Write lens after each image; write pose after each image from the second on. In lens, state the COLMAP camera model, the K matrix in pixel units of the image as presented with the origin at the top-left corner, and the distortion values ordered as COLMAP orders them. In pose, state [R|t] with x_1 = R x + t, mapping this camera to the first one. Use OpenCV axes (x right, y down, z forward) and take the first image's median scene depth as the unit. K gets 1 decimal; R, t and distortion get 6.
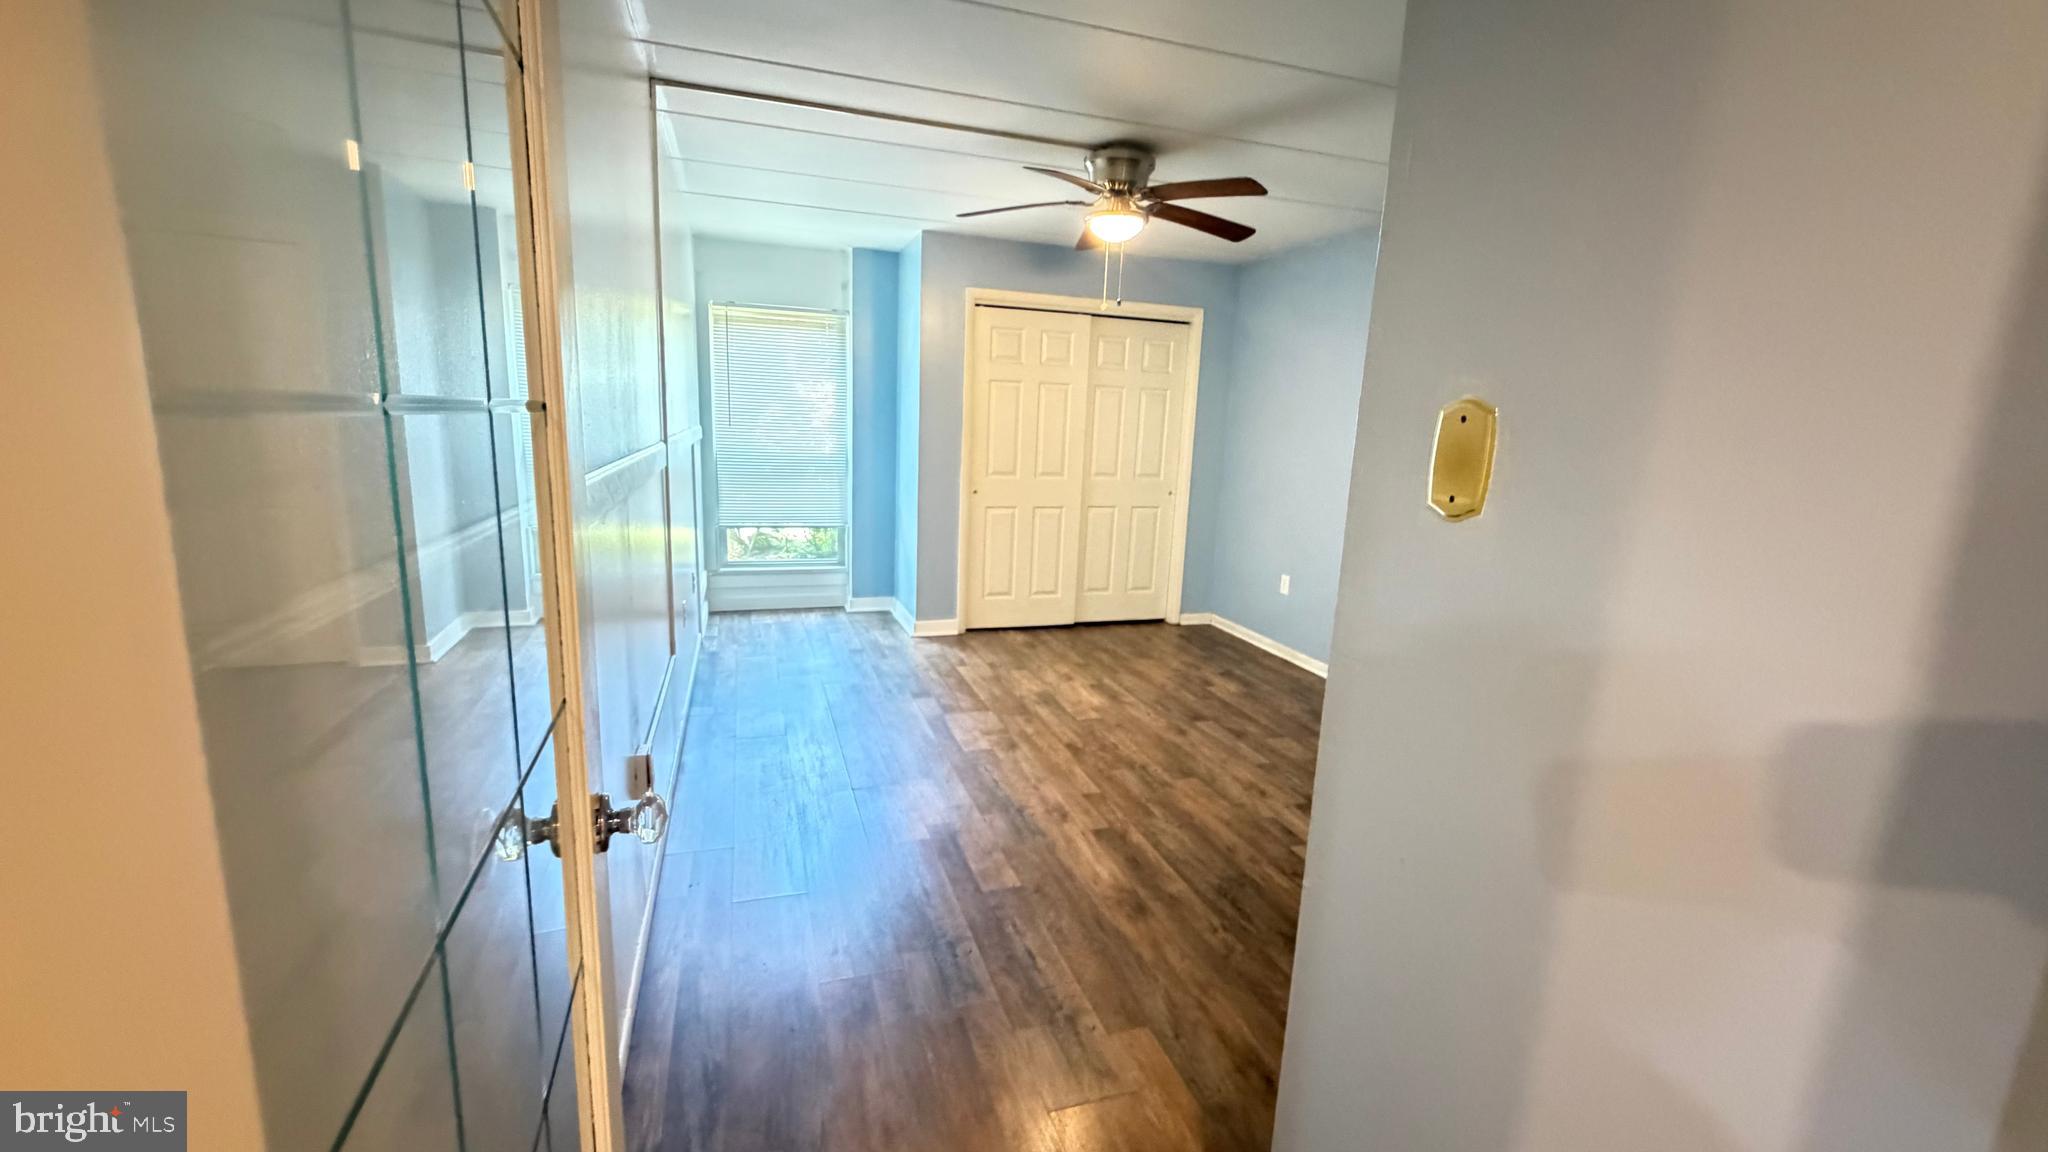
lens RADIAL K [[819.1, 0, 1026.7], [0, 819.1, 573.2], [0, 0, 1]] dist [0.002196, 0.000252]
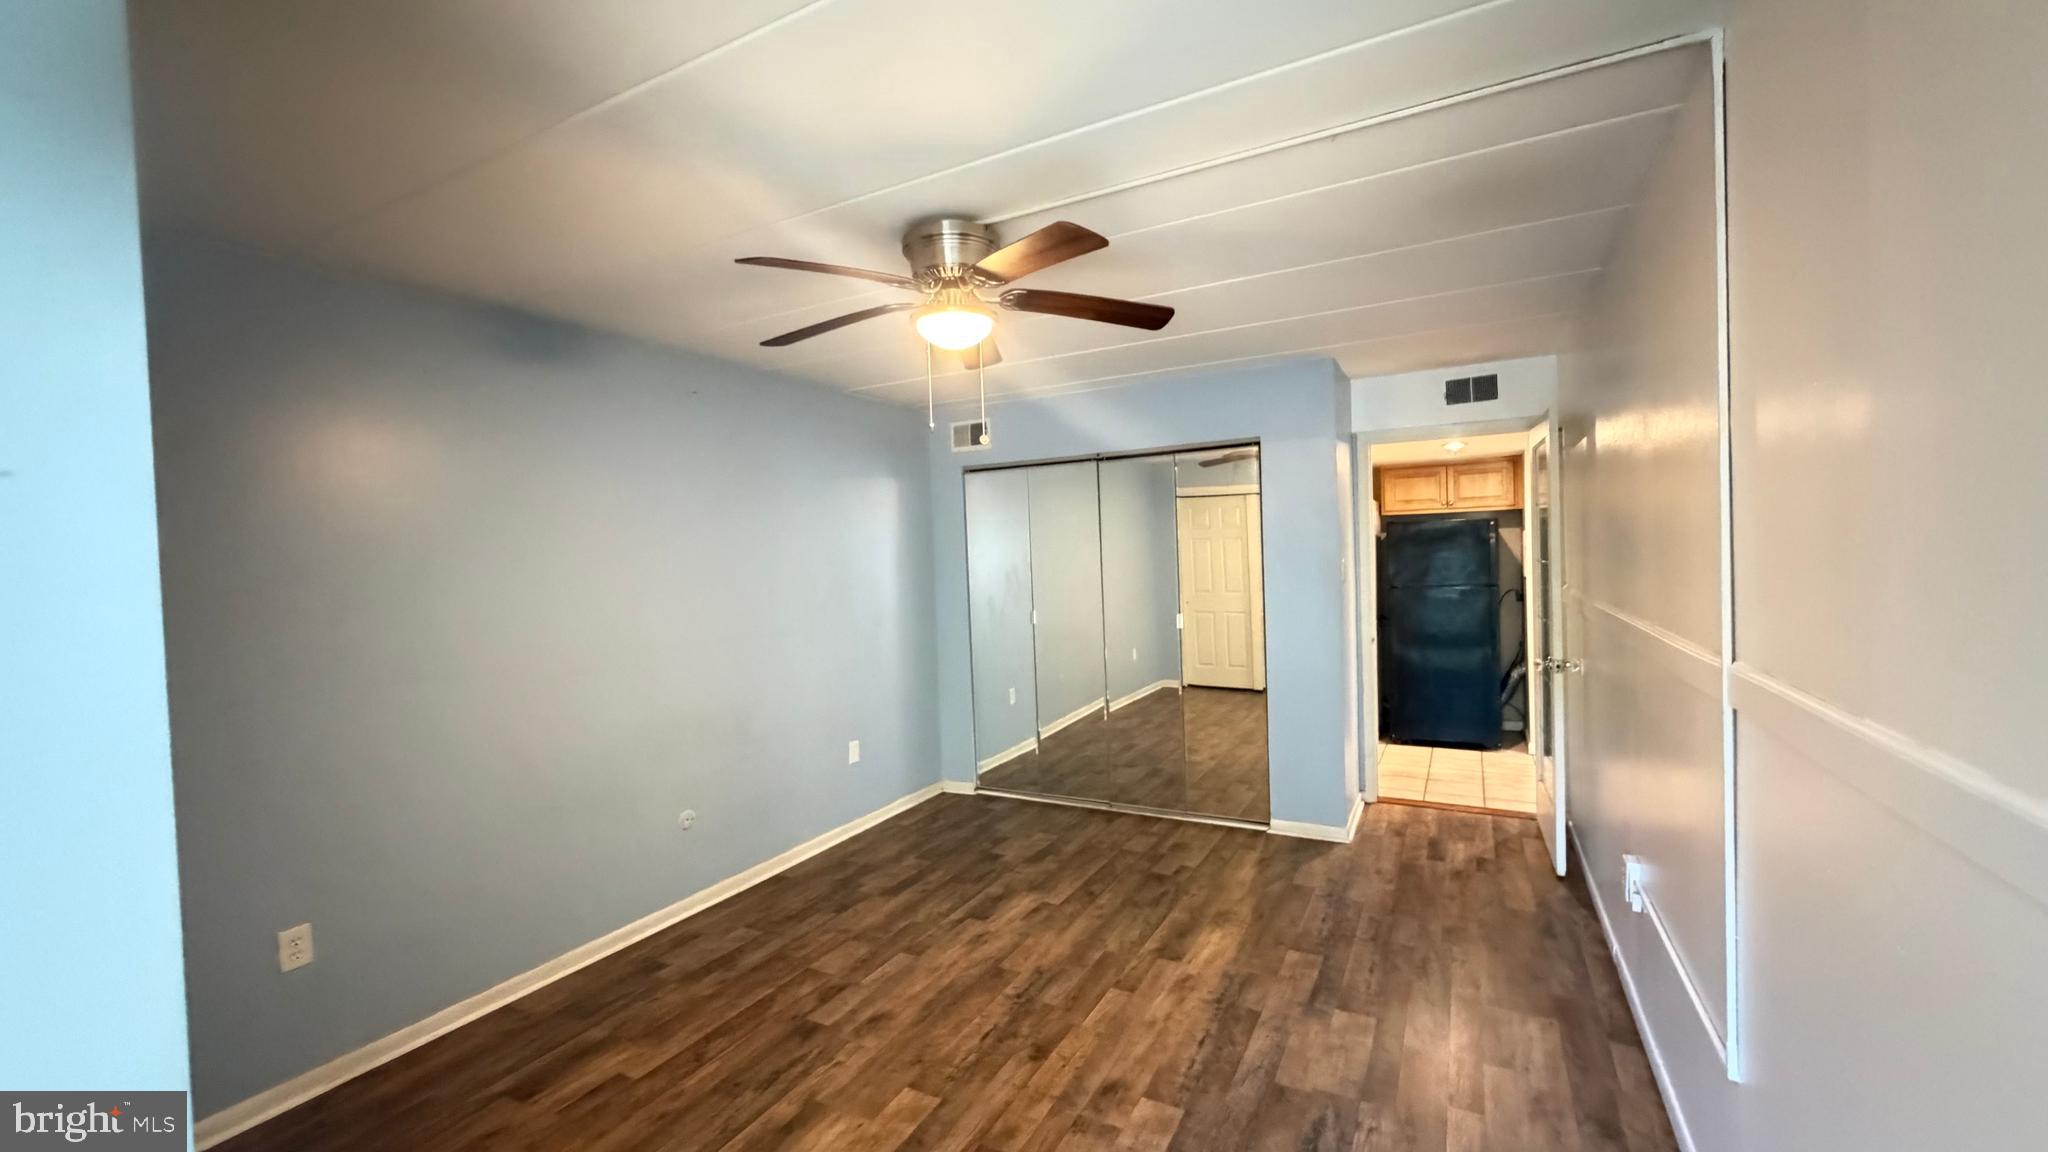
lens RADIAL K [[819.1, 0, 1028.5], [0, 819.1, 585.9], [0, 0, 1]] dist [0.002196, 0.000252]
pose [[-0.687440, -0.039167, 0.725184, -0.436039], [0.143404, 0.971563, 0.188414, -0.310277], [-0.711942, 0.233518, -0.662275, 1.417868]]
